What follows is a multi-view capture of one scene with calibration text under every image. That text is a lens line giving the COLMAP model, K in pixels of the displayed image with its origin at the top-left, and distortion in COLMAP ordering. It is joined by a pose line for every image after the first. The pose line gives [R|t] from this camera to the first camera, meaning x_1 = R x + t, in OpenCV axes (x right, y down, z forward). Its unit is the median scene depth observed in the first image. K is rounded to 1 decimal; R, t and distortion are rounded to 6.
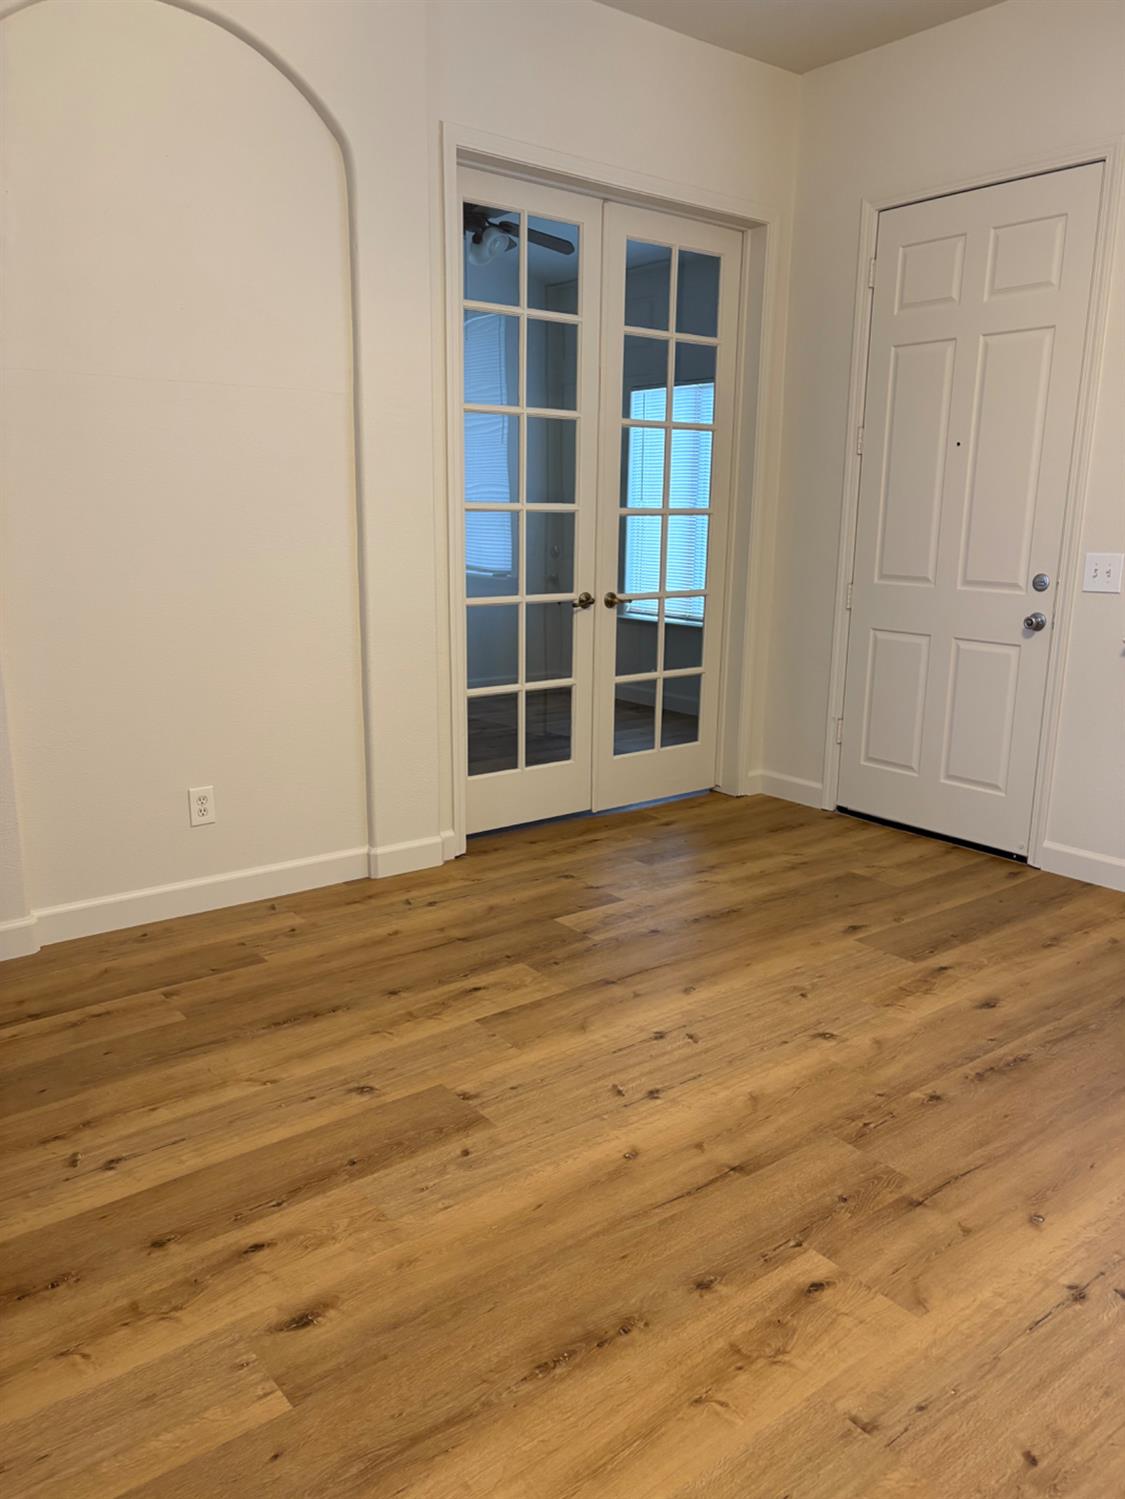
lens RADIAL K [[1141.5, 0, 564.1], [0, 1141.5, 755.1], [0, 0, 1]] dist [0.043098, -0.031166]
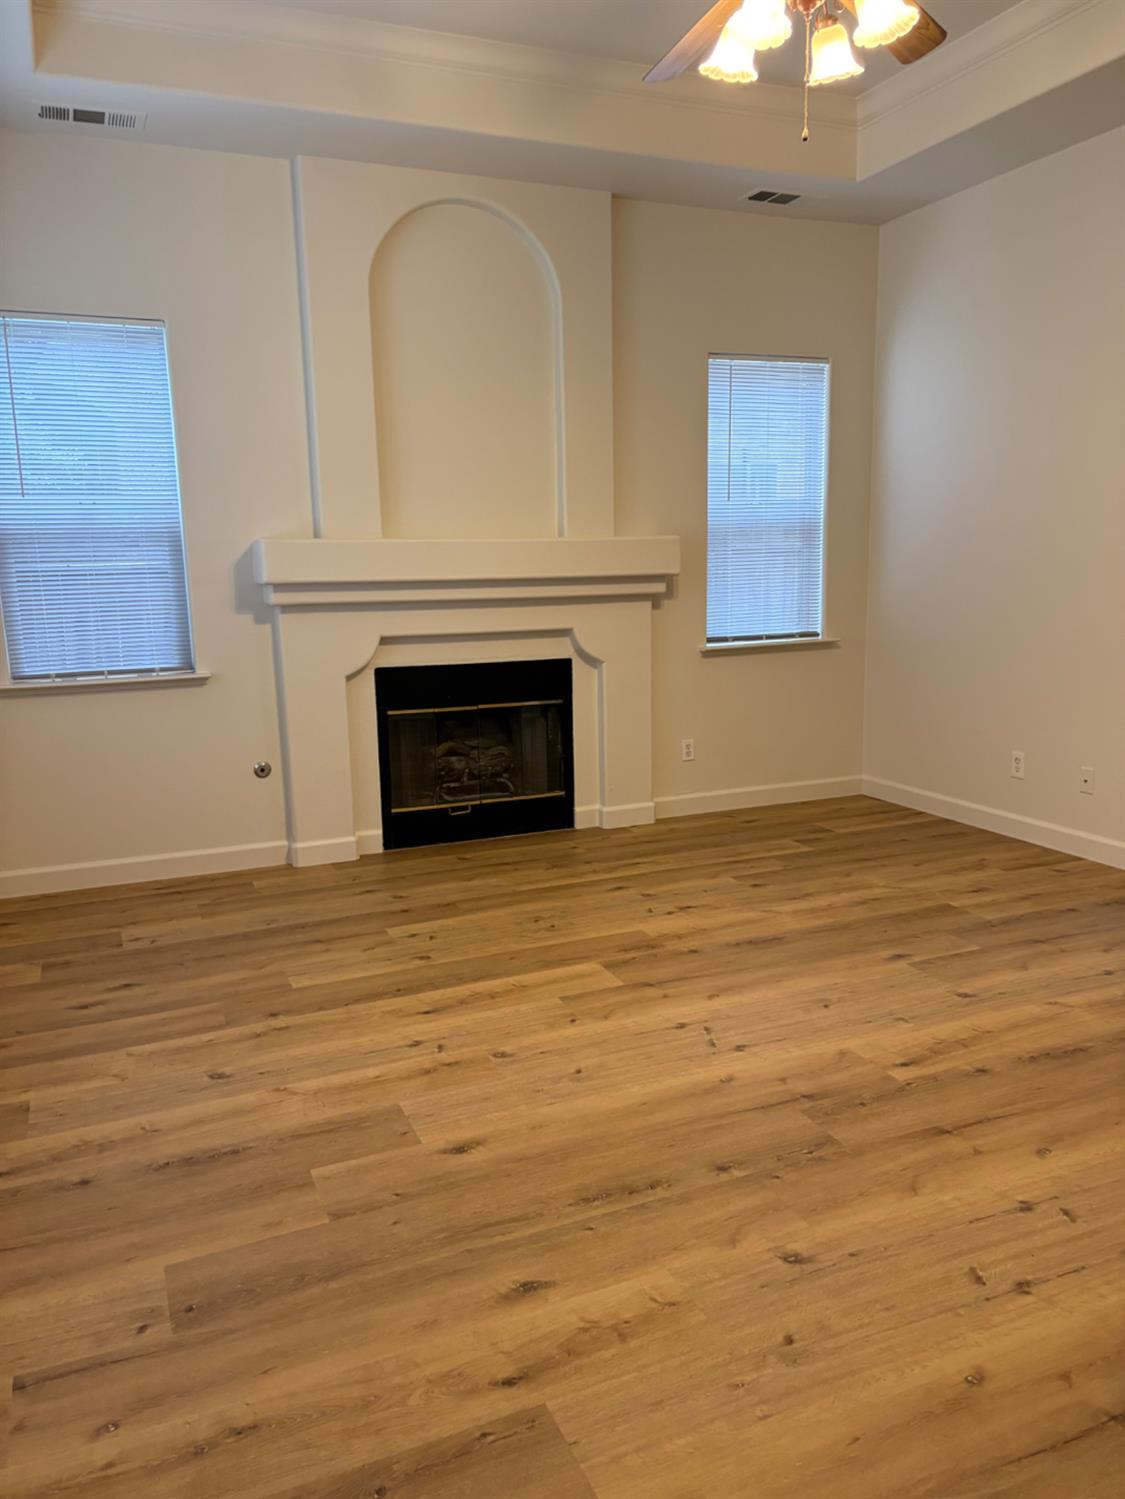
lens RADIAL K [[1141.5, 0, 564.1], [0, 1141.5, 755.1], [0, 0, 1]] dist [0.043098, -0.031166]
pose [[-0.964327, -0.043356, 0.261140, 0.148484], [0.063269, 0.920155, 0.386408, -0.301179], [-0.257042, 0.389146, -0.884587, 1.254700]]
